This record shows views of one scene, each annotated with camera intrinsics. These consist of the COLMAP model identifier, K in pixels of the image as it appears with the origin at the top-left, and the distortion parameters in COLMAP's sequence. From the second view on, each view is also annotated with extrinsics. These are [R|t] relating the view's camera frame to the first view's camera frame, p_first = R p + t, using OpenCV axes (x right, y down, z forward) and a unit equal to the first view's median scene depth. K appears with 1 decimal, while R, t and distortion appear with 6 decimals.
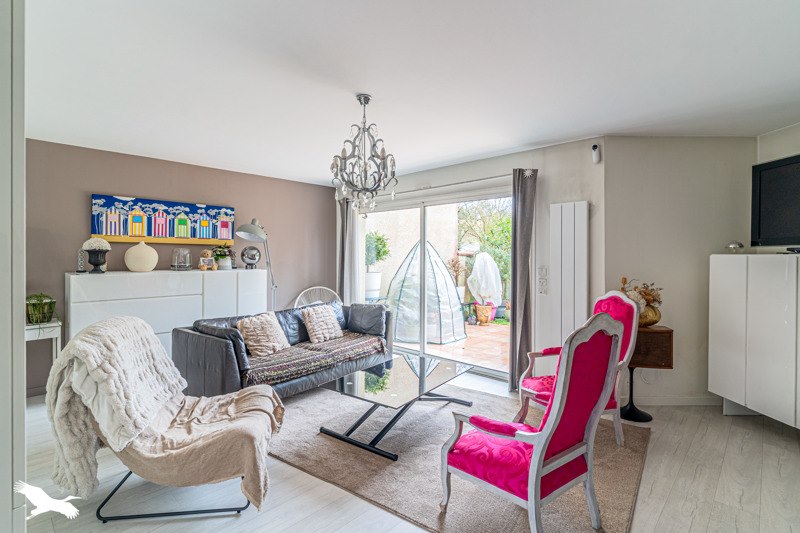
lens RADIAL K [[400.4, 0, 400.1], [0, 400.4, 261.2], [0, 0, 1]] dist [0.004082, 0.000185]
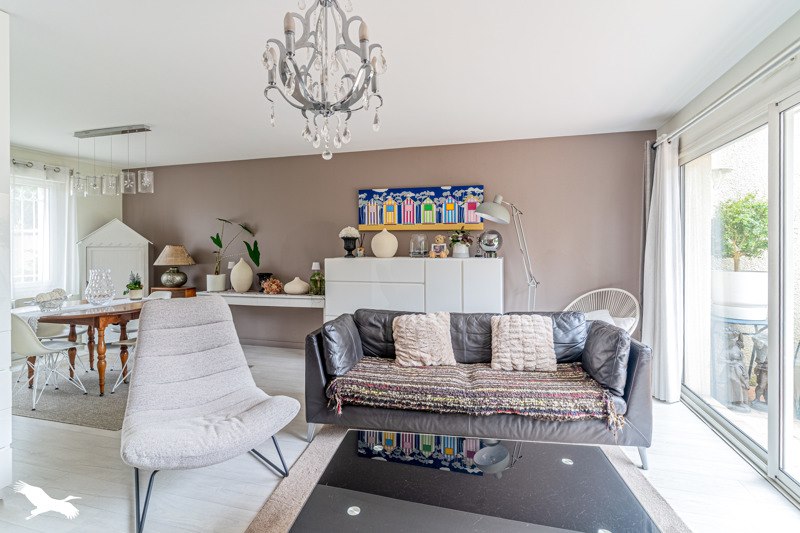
lens RADIAL K [[400.4, 0, 398.9], [0, 400.4, 246.3], [0, 0, 1]] dist [0.004082, 0.000185]
pose [[0.451587, -0.007923, -0.892192, 0.292104], [-0.009743, 0.999857, -0.013811, 0.010203], [0.892174, 0.014929, 0.451445, 0.519790]]
